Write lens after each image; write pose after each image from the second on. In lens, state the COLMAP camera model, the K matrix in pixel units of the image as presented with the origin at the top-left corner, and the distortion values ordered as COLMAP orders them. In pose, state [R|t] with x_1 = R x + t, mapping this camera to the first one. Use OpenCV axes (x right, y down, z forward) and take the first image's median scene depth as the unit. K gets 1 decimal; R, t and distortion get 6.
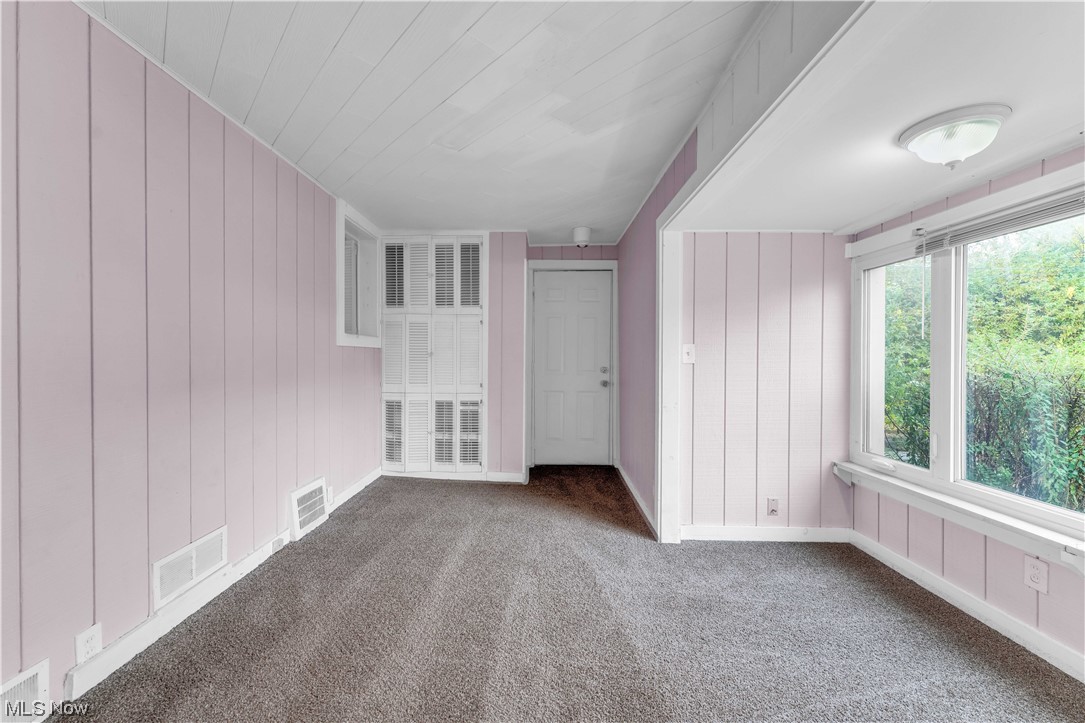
lens RADIAL K [[438.3, 0, 542.5], [0, 438.3, 361.5], [0, 0, 1]] dist [0.000299, 0.000094]
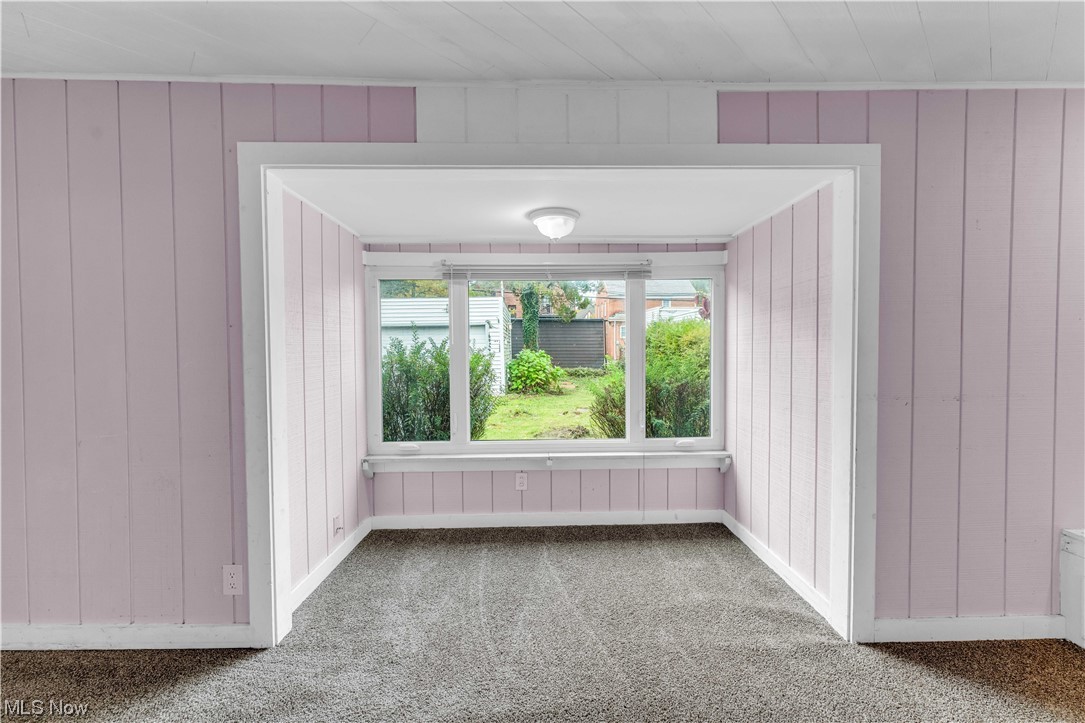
lens RADIAL K [[438.3, 0, 542.5], [0, 438.3, 361.5], [0, 0, 1]] dist [0.000299, 0.000094]
pose [[-0.021151, -0.027829, 0.999389, -0.480396], [0.016550, 0.999466, 0.028182, -0.031608], [-0.999639, 0.017136, -0.020679, 0.751261]]
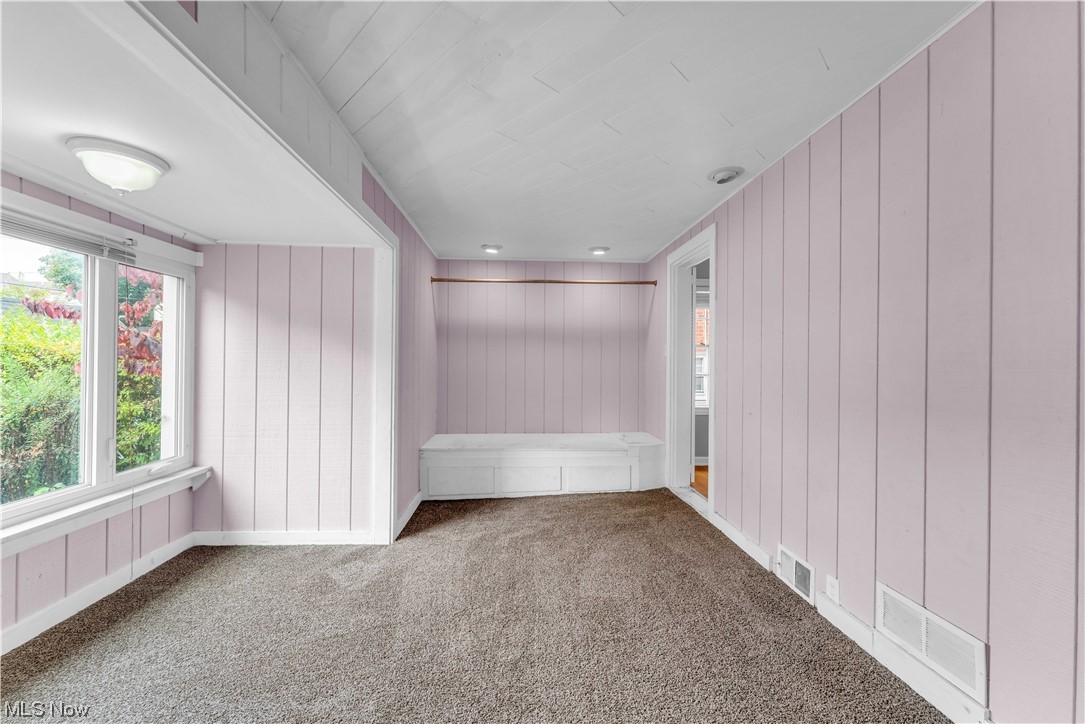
lens RADIAL K [[438.3, 0, 542.5], [0, 438.3, 362.0], [0, 0, 1]] dist [0.000299, 0.000094]
pose [[-0.997876, -0.012325, -0.063967, -0.041037], [-0.012584, 0.999914, 0.003637, -0.025081], [0.063917, 0.004434, -0.997945, 1.500603]]
